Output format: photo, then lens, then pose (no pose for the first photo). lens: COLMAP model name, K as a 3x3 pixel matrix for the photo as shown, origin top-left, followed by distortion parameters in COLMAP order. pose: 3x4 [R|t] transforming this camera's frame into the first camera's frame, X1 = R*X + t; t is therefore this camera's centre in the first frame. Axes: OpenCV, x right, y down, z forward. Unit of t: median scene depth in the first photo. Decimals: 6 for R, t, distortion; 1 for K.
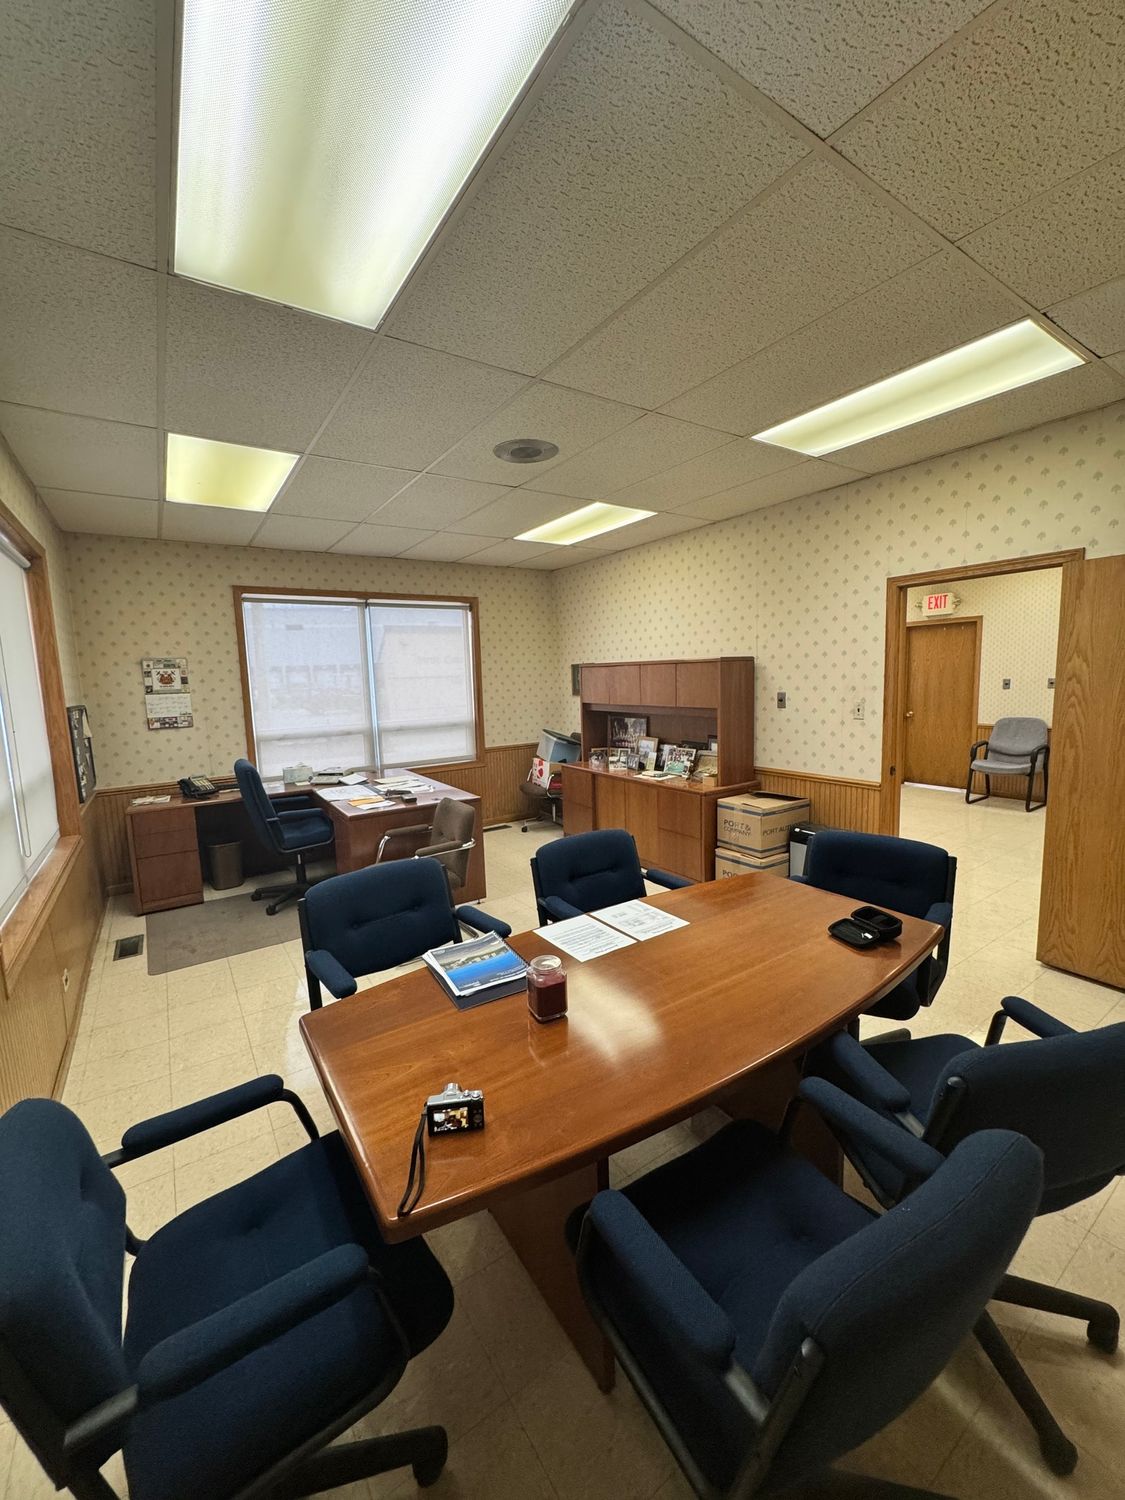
lens RADIAL K [[597.0, 0, 560.3], [0, 597.0, 744.5], [0, 0, 1]] dist [-0.002613, -0.000036]
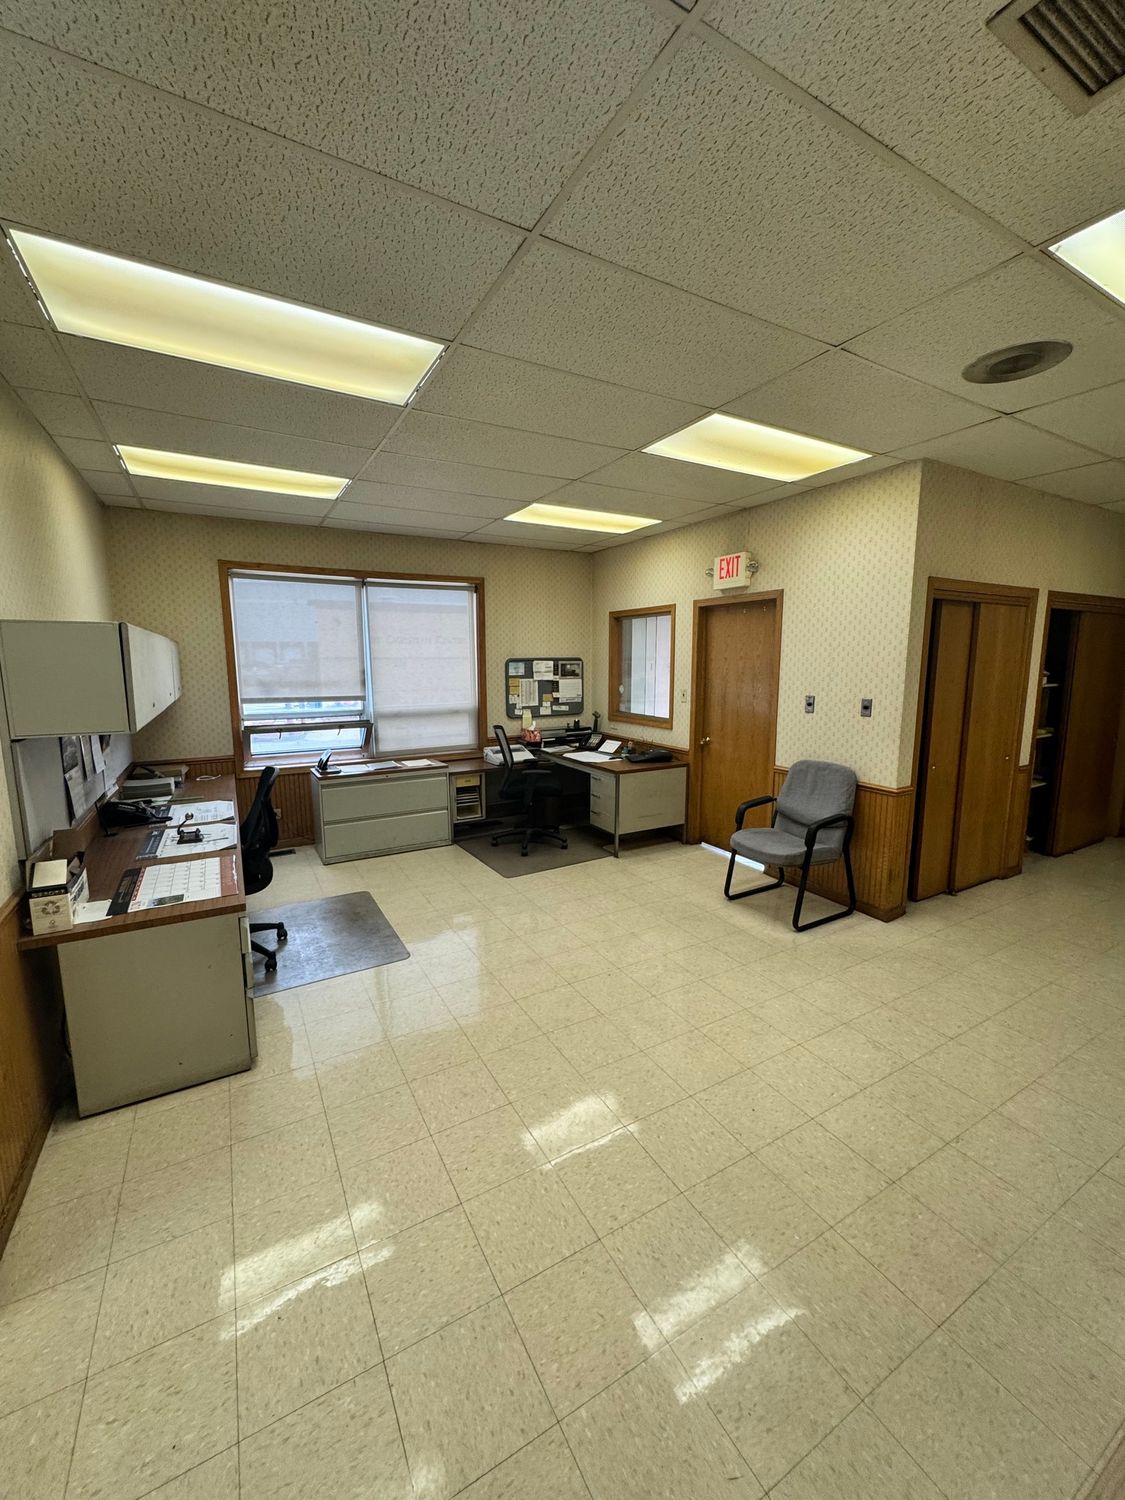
lens RADIAL K [[597.0, 0, 565.7], [0, 597.0, 753.0], [0, 0, 1]] dist [-0.002613, -0.000036]
pose [[0.996817, 0.040869, -0.068454, 0.088882], [-0.038394, 0.998574, 0.037088, -0.010580], [0.069872, -0.034342, 0.996965, 0.061942]]
